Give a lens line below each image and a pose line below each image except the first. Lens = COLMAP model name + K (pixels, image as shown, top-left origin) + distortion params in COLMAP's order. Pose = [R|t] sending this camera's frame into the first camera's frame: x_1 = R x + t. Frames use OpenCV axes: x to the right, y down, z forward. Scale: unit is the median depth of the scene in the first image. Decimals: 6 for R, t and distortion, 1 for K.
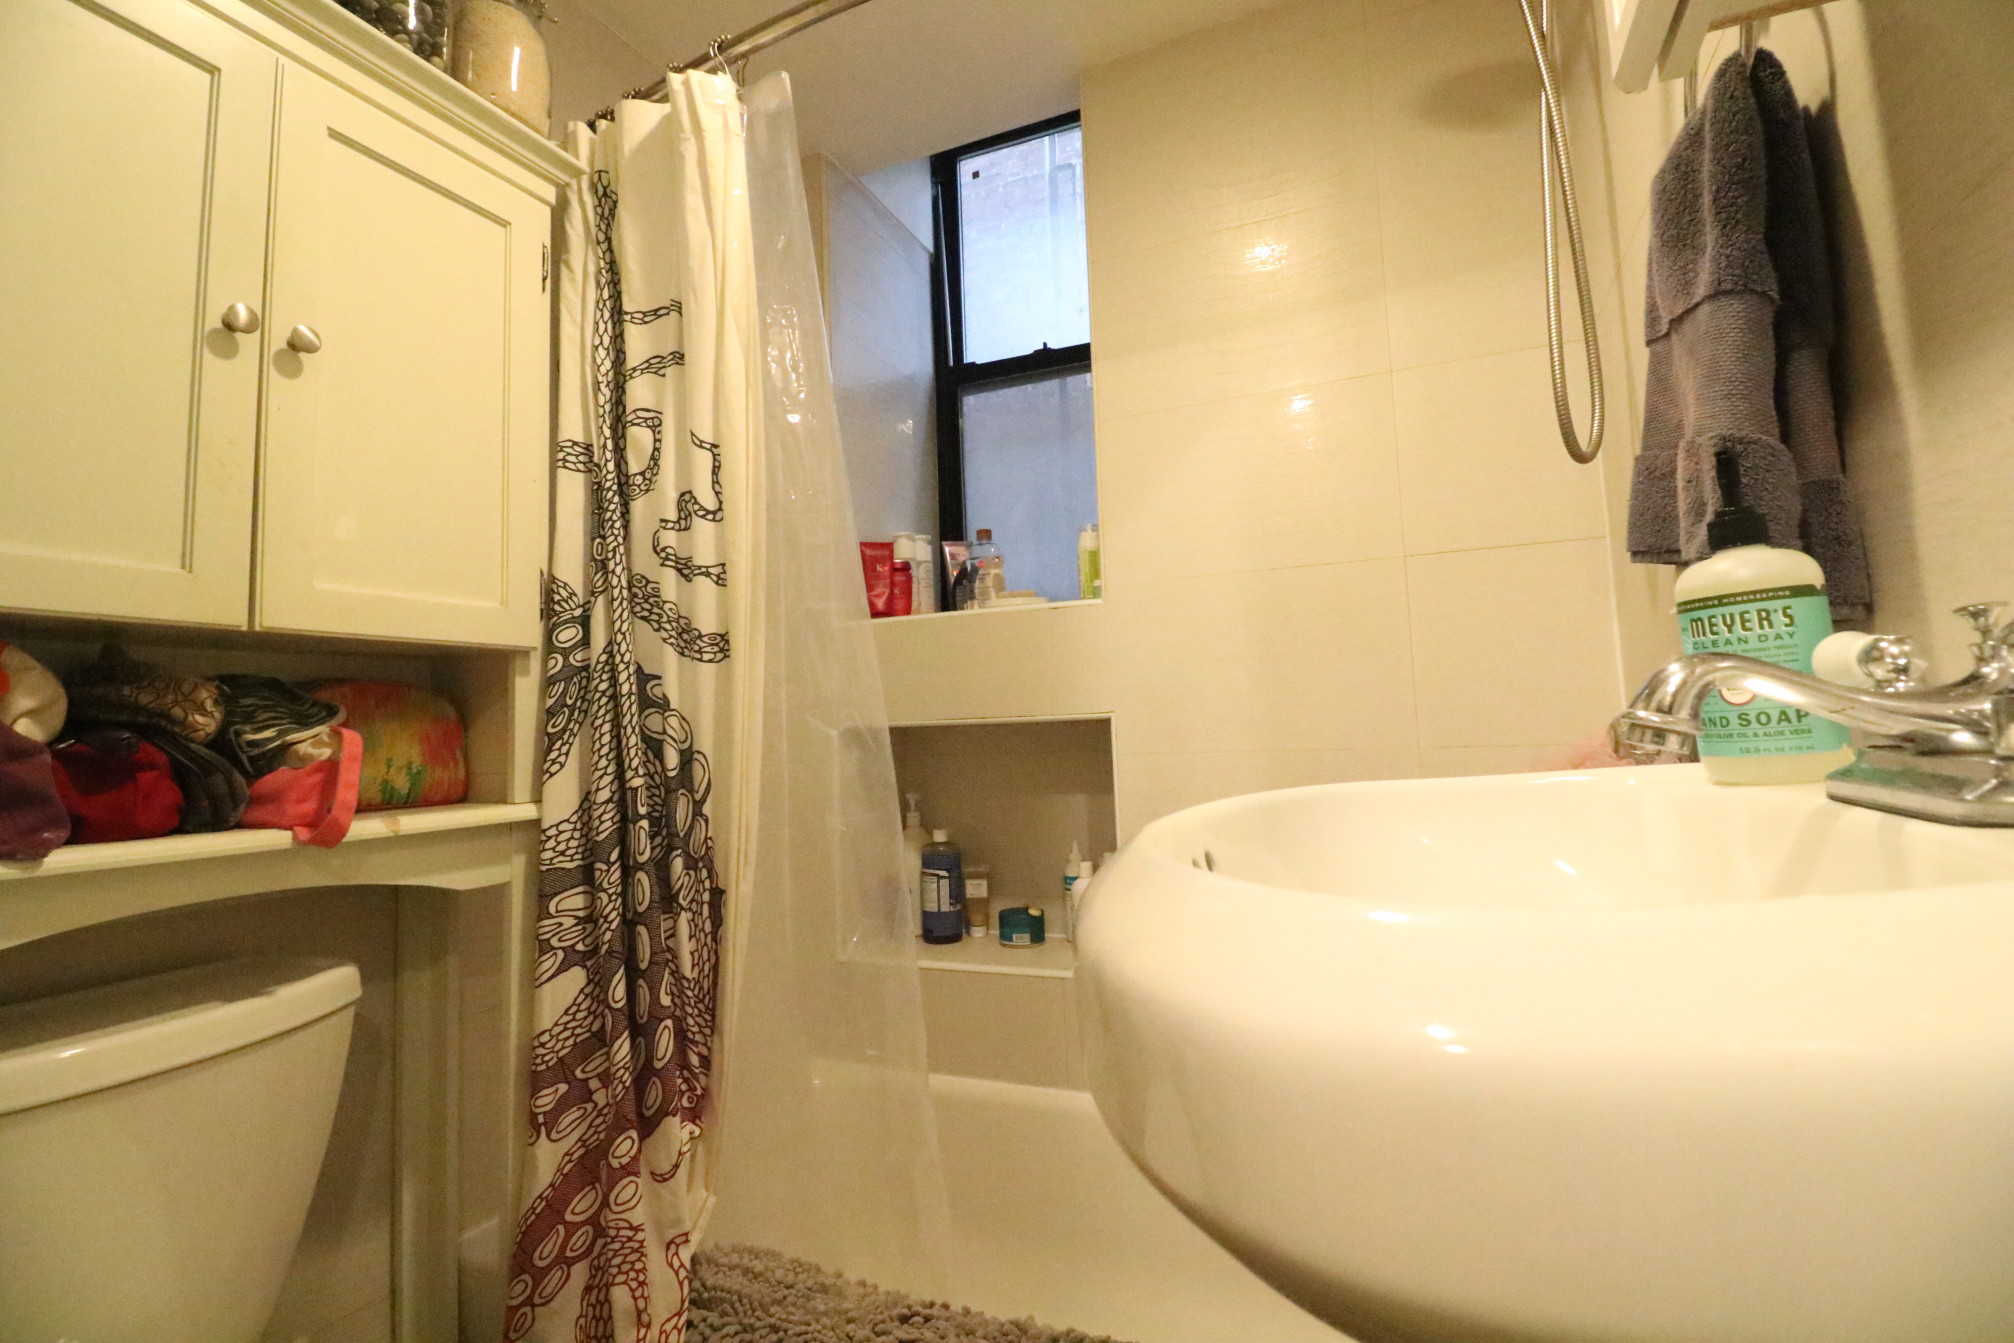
lens RADIAL K [[944.2, 0, 1009.6], [0, 944.2, 658.1], [0, 0, 1]] dist [-0.017037, -0.007164]
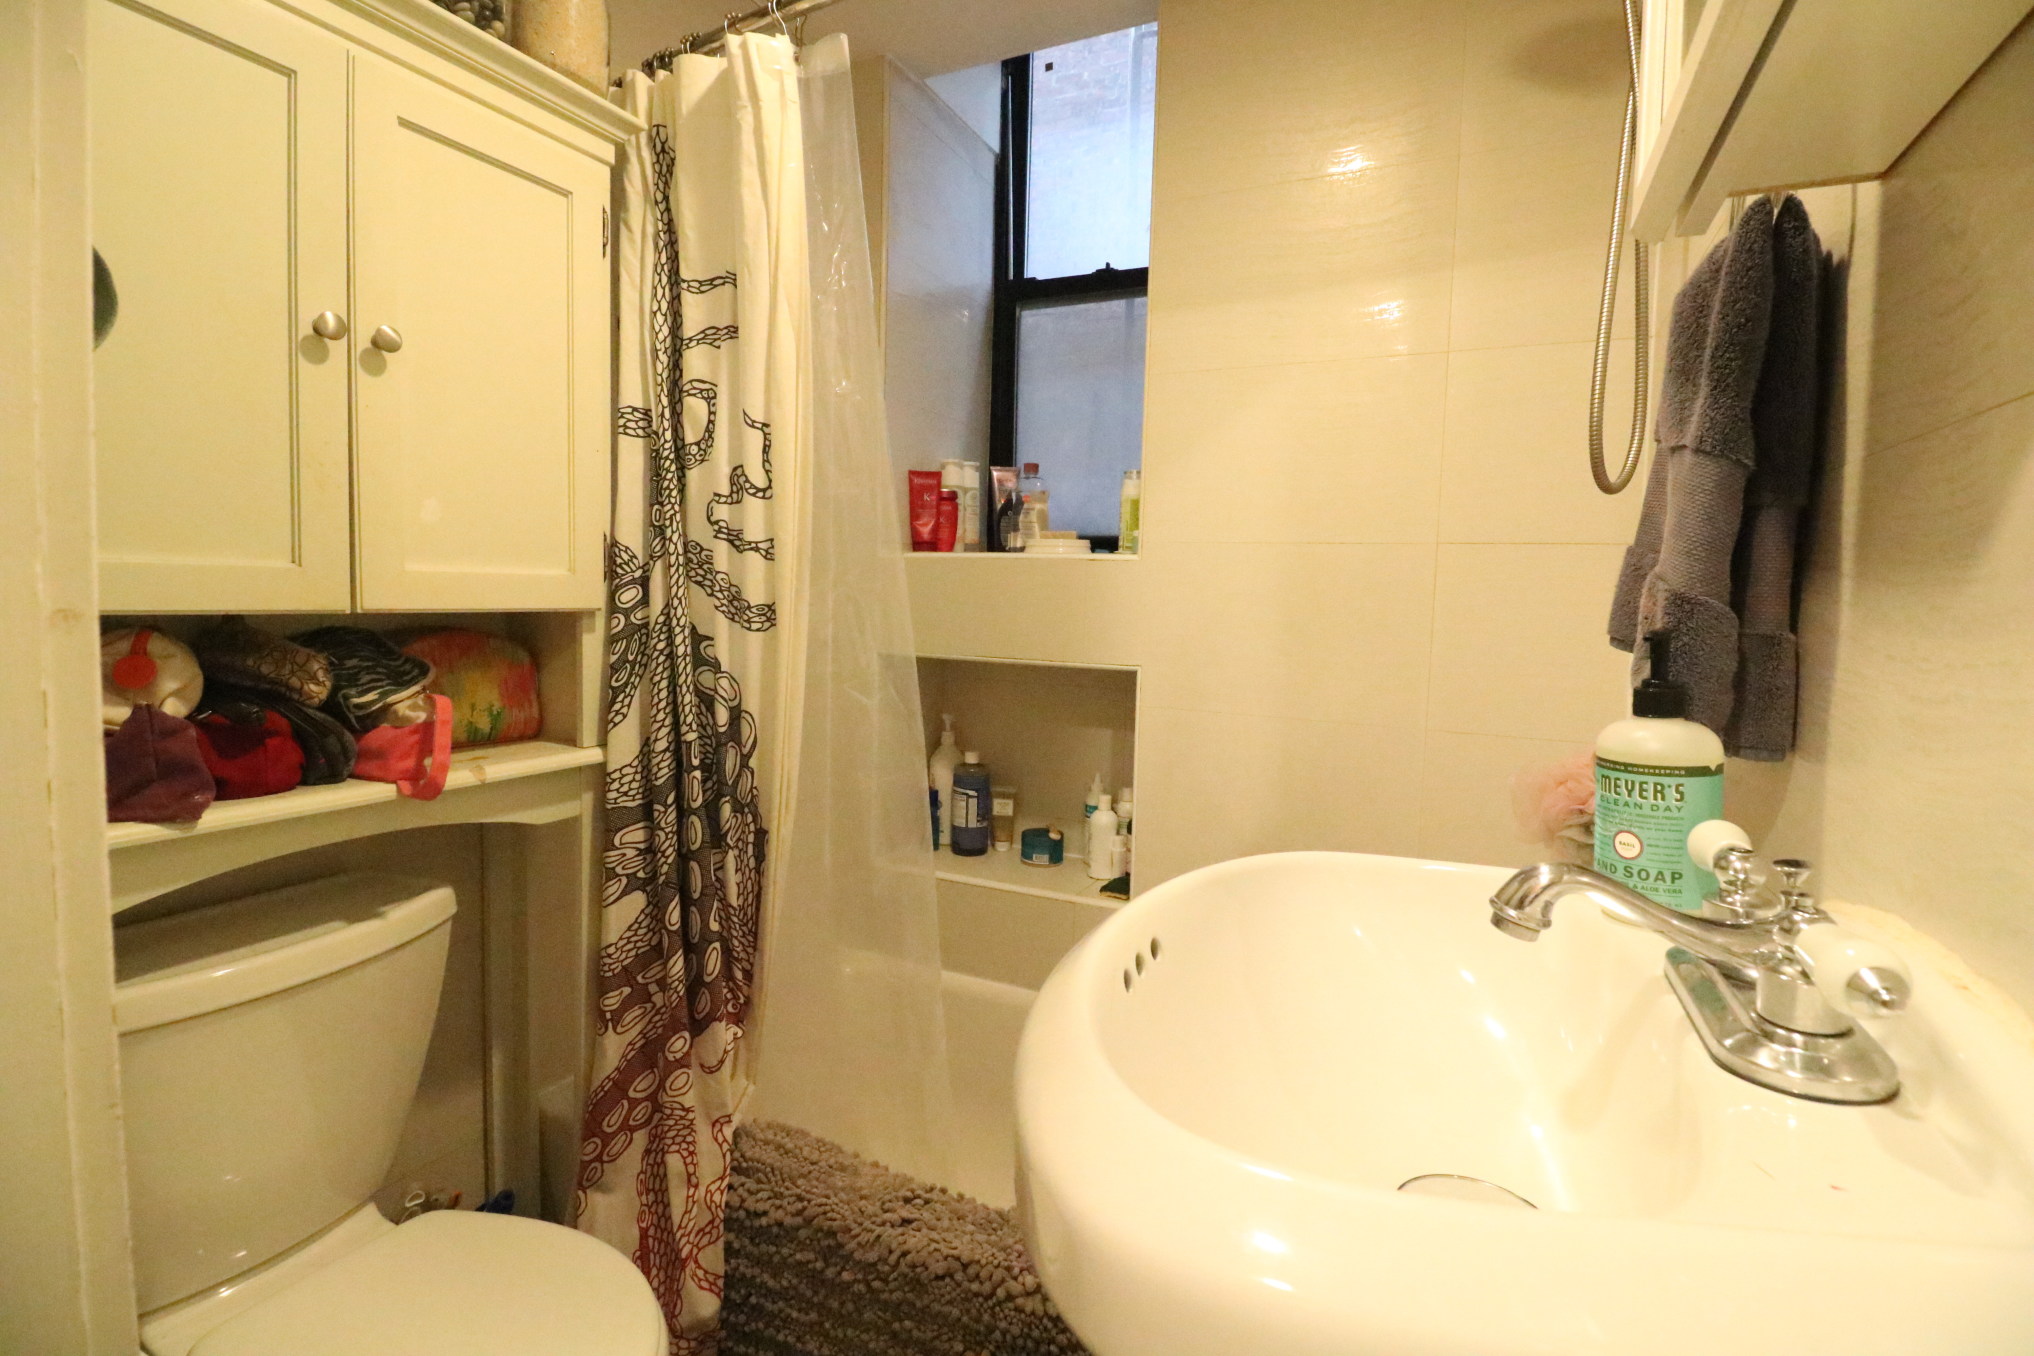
lens RADIAL K [[953.6, 0, 1017.2], [0, 953.6, 666.6], [0, 0, 1]] dist [-0.017037, -0.007164]
pose [[0.996787, 0.066916, -0.044025, 0.030489], [-0.059154, 0.985556, 0.158681, -0.147358], [0.054007, -0.155567, 0.986348, -0.070976]]
